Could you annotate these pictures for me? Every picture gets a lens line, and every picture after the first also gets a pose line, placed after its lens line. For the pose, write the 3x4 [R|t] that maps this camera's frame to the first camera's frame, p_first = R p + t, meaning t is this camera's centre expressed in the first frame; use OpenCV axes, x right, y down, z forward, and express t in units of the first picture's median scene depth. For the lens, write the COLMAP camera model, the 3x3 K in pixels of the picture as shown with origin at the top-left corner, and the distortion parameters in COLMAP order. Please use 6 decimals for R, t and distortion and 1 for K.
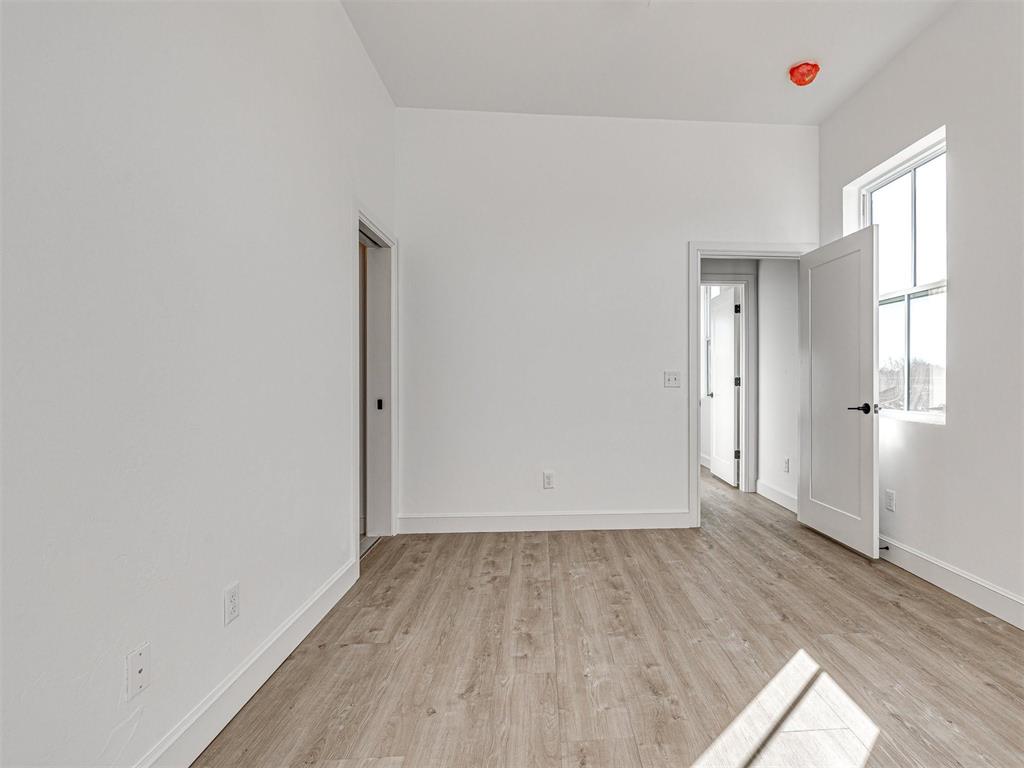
lens RADIAL K [[510.3, 0, 512.3], [0, 510.3, 388.3], [0, 0, 1]] dist [-0.001011, 0.001589]
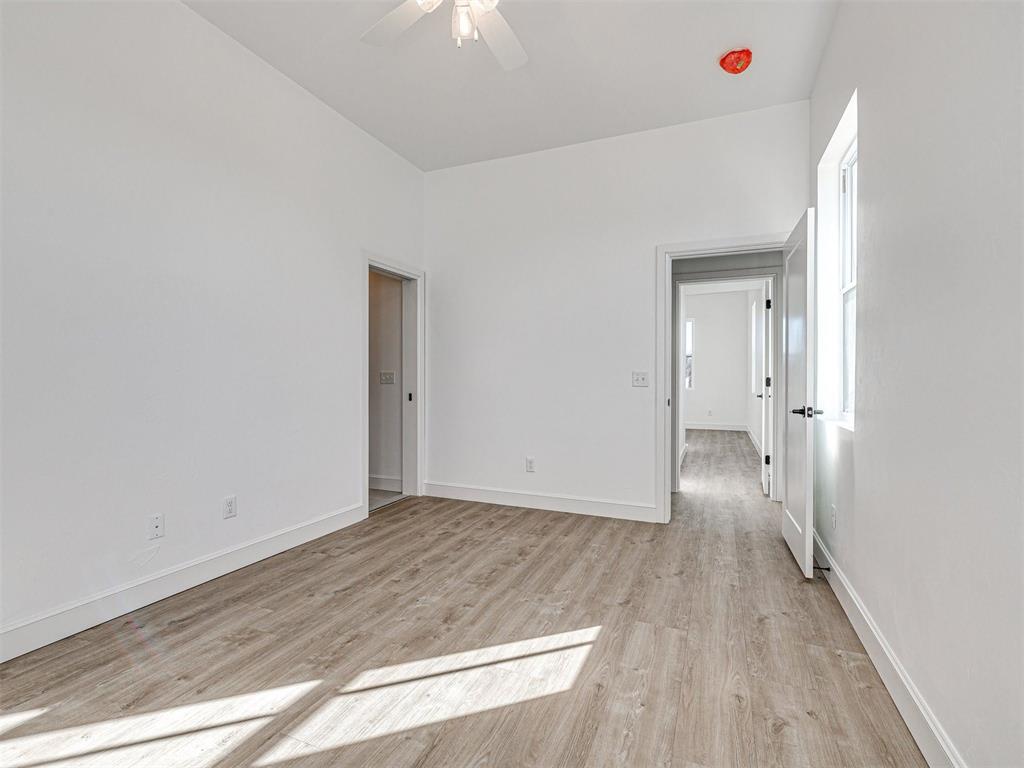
lens RADIAL K [[483.0, 0, 512.8], [0, 483.0, 389.1], [0, 0, 1]] dist [-0.000534, 0.000680]
pose [[0.884987, 0.012494, -0.465448, 0.644229], [-0.011134, 0.999922, 0.005672, 0.000457], [0.465482, 0.000163, 0.885057, -0.001931]]
